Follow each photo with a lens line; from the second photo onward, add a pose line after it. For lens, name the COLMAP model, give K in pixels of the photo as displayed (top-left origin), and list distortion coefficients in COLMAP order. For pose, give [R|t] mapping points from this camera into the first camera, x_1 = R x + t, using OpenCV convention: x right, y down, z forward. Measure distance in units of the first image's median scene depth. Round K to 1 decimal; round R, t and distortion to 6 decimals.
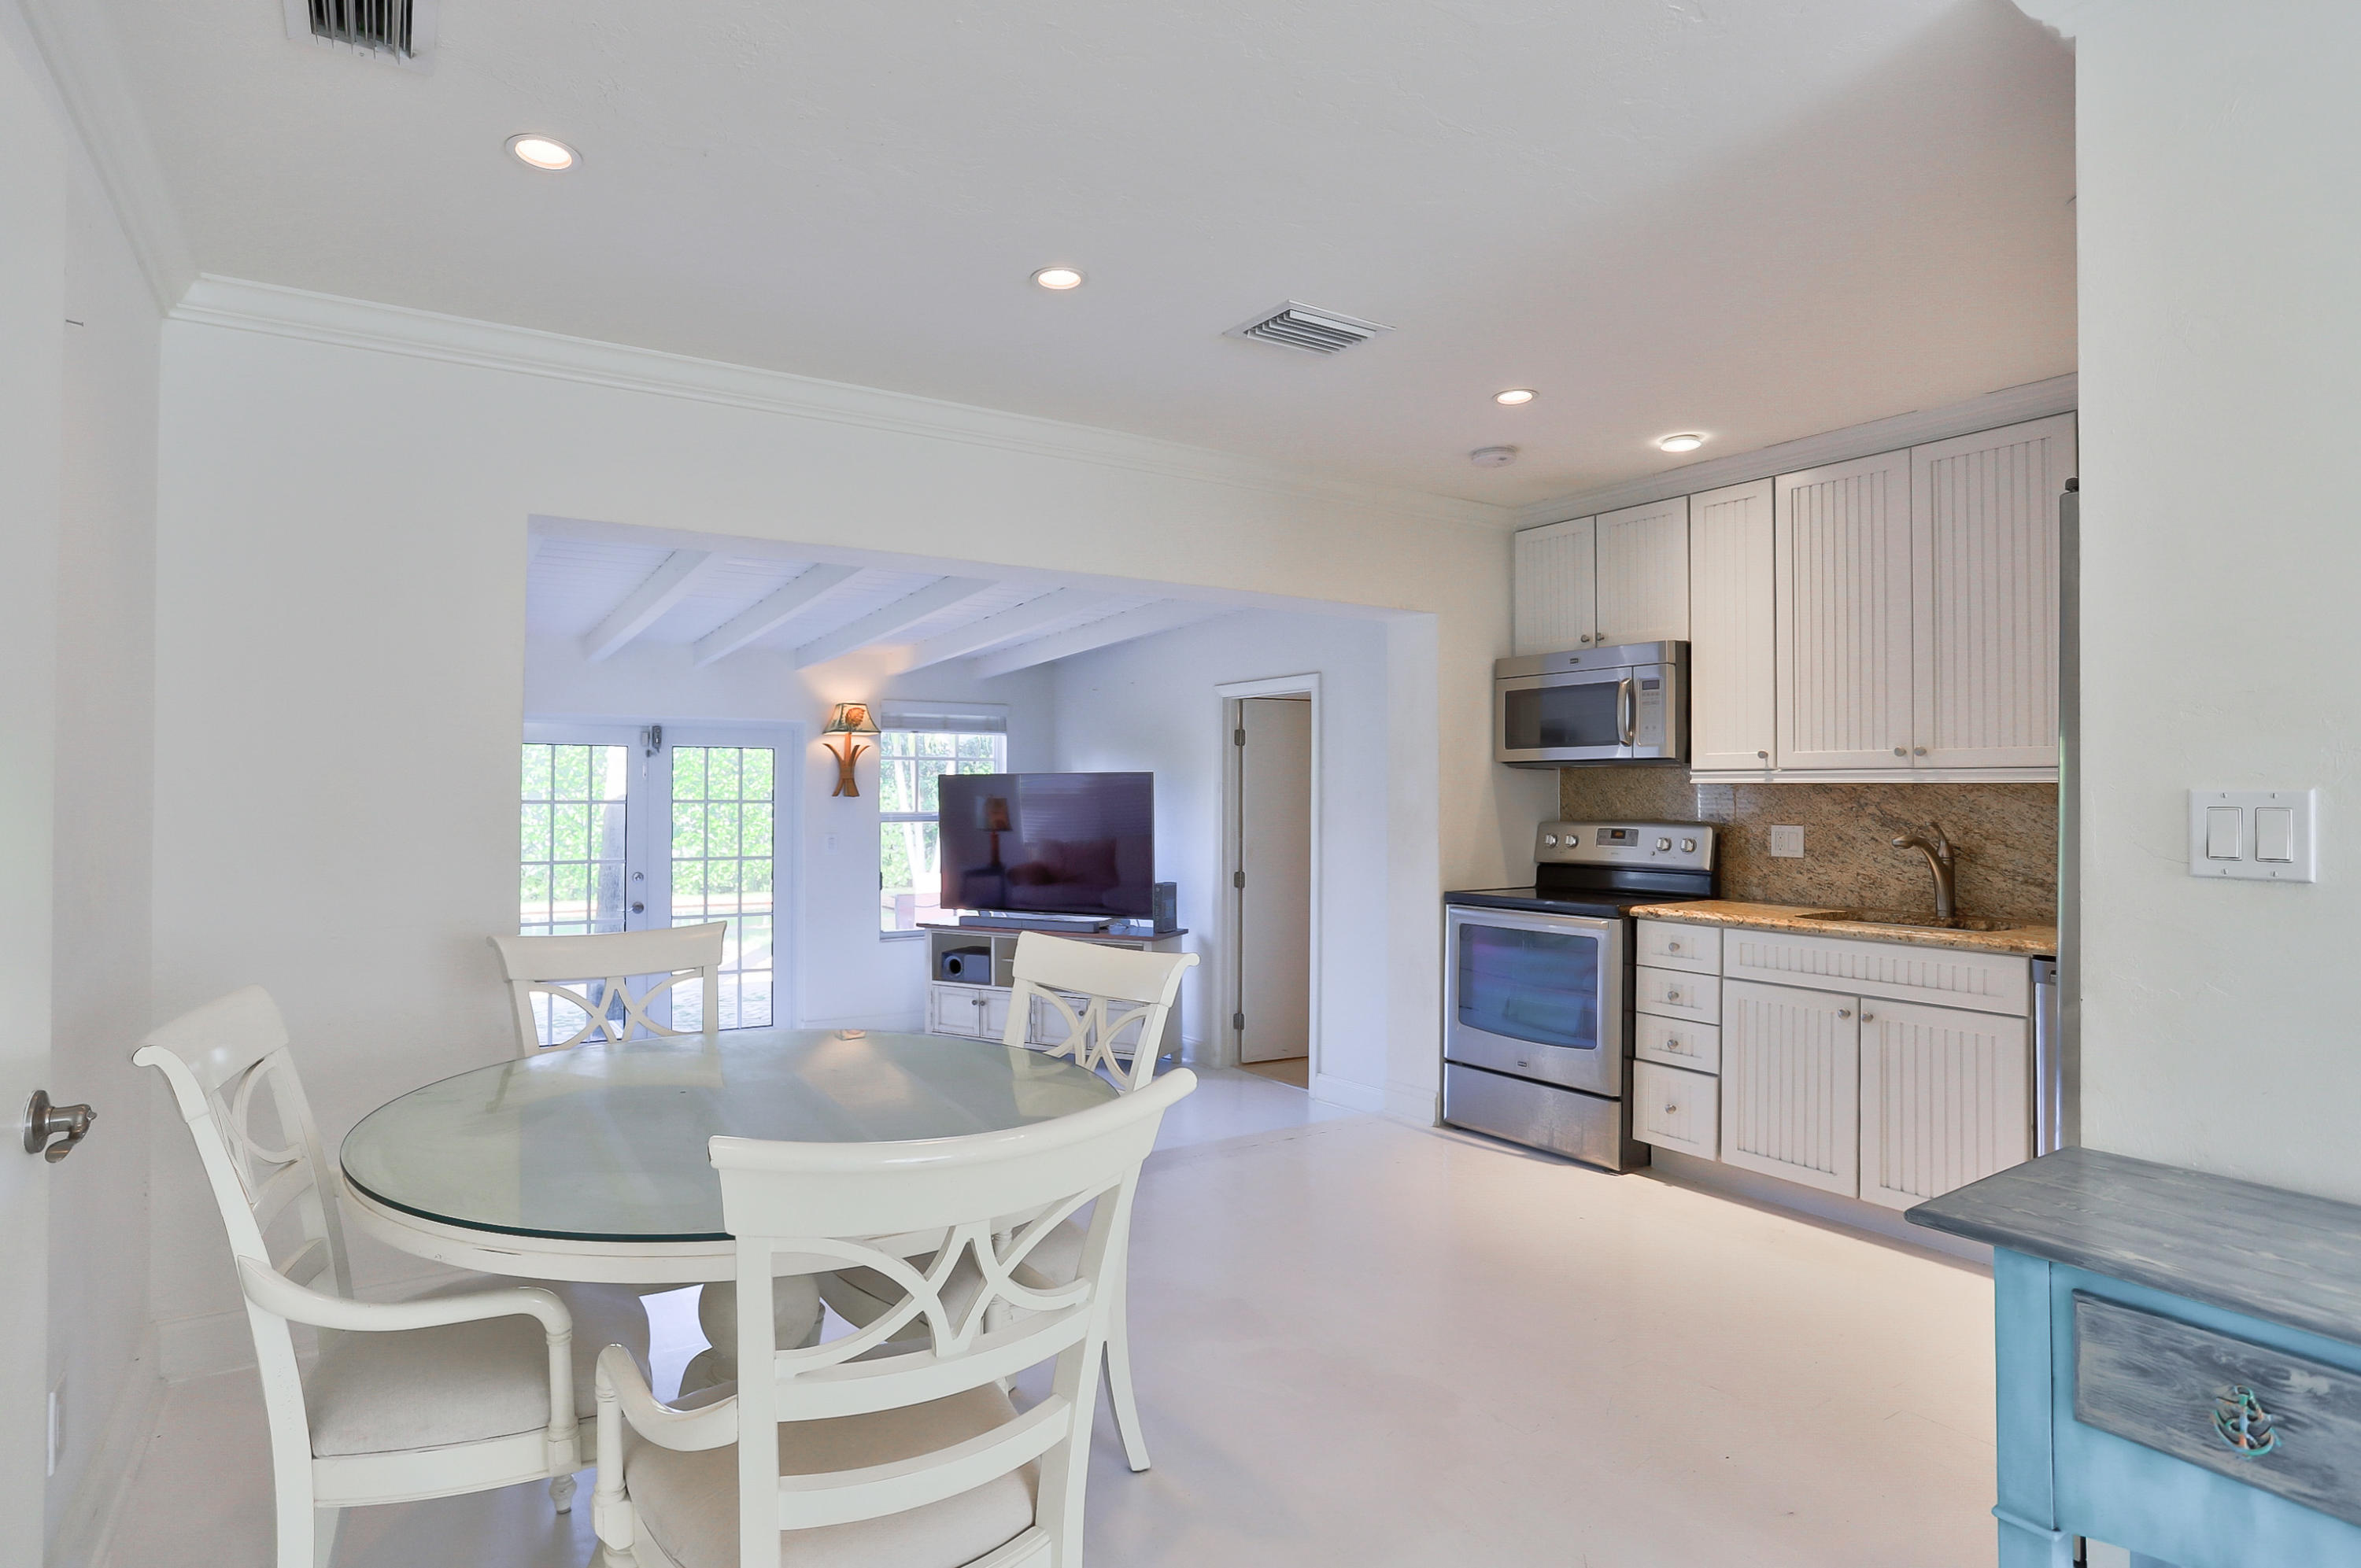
lens RADIAL K [[1139.1, 0, 1185.0], [0, 1139.1, 774.9], [0, 0, 1]] dist [-0.068630, 0.041617]
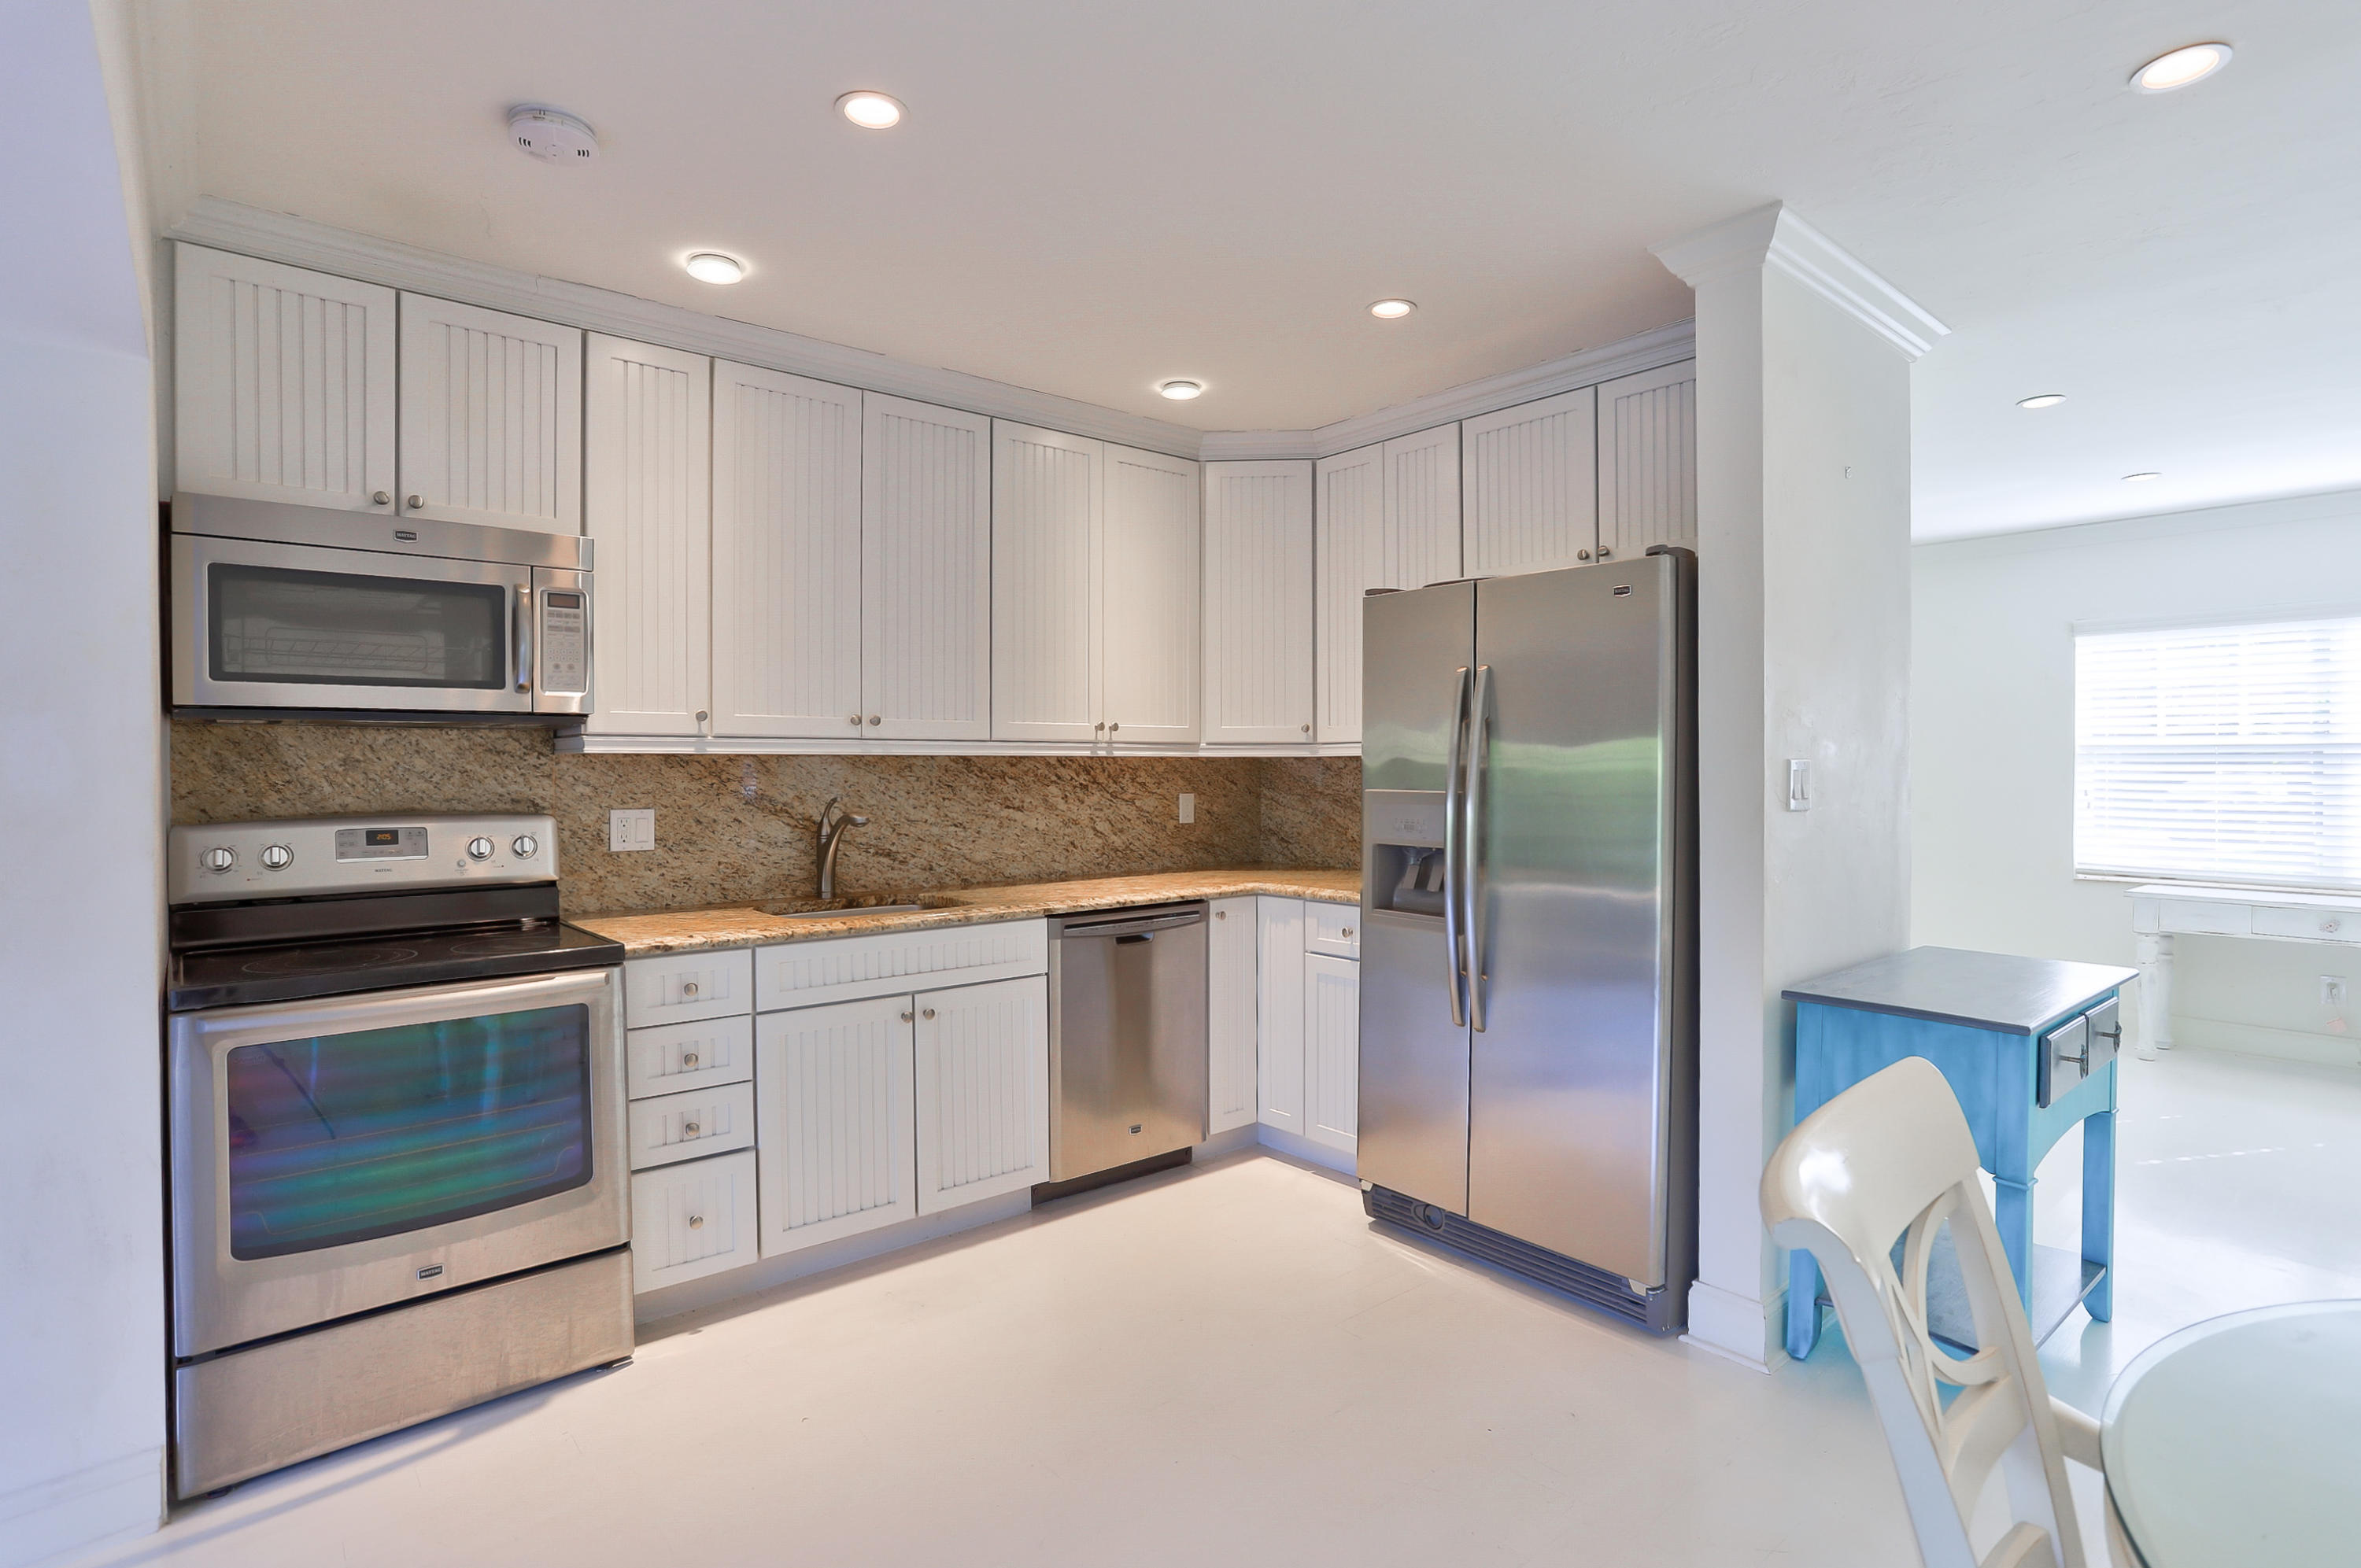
lens RADIAL K [[1139.1, 0, 1185.0], [0, 1139.1, 774.9], [0, 0, 1]] dist [-0.068630, 0.041617]
pose [[-0.071064, -0.013960, 0.997374, -0.266296], [-0.015084, 0.999803, 0.012919, 0.006507], [-0.997358, -0.014126, -0.071261, 0.717990]]
